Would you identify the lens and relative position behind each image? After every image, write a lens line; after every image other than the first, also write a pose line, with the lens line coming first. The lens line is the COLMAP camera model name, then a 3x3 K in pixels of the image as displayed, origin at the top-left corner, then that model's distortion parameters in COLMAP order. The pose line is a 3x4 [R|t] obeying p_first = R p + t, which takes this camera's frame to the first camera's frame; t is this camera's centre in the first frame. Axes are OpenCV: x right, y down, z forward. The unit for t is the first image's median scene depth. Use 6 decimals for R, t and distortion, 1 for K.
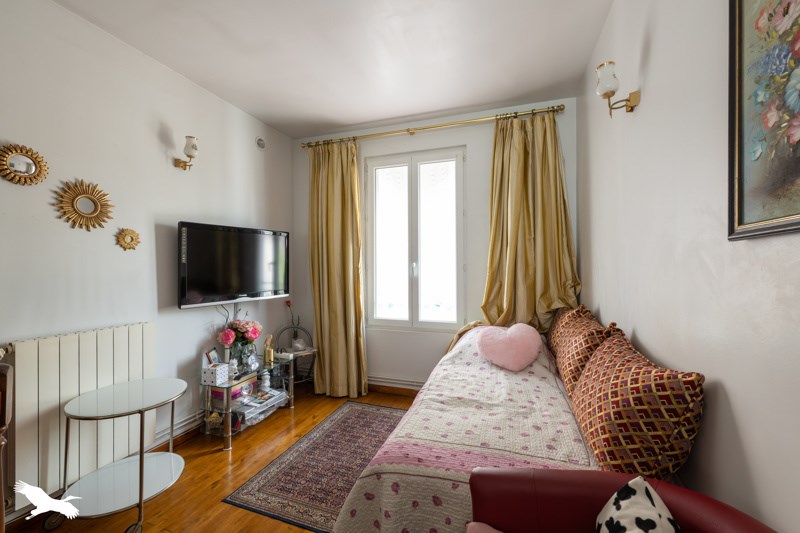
lens RADIAL K [[330.0, 0, 397.4], [0, 330.0, 265.6], [0, 0, 1]] dist [-0.000989, -0.000067]
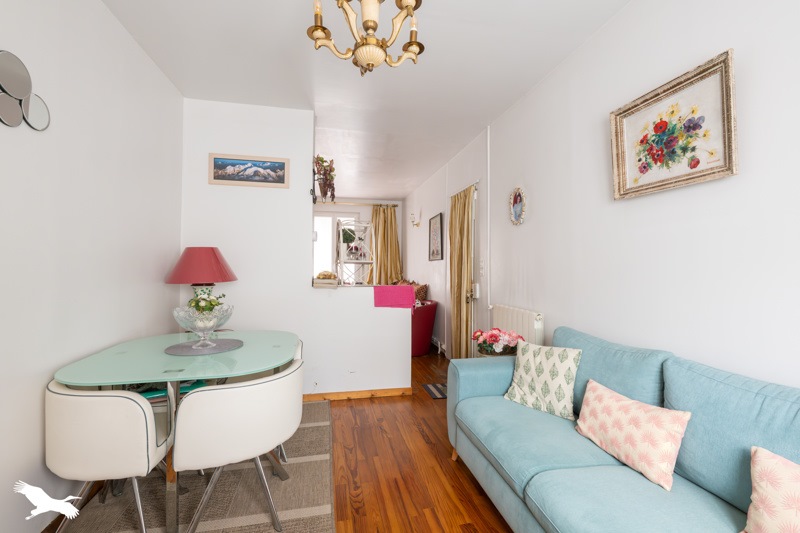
lens RADIAL K [[330.0, 0, 398.7], [0, 330.0, 264.9], [0, 0, 1]] dist [-0.000989, -0.000067]
pose [[0.861239, 0.015411, 0.507967, -0.810934], [-0.013399, 0.999881, -0.007616, 0.011786], [-0.508024, -0.000247, 0.861343, -1.256262]]
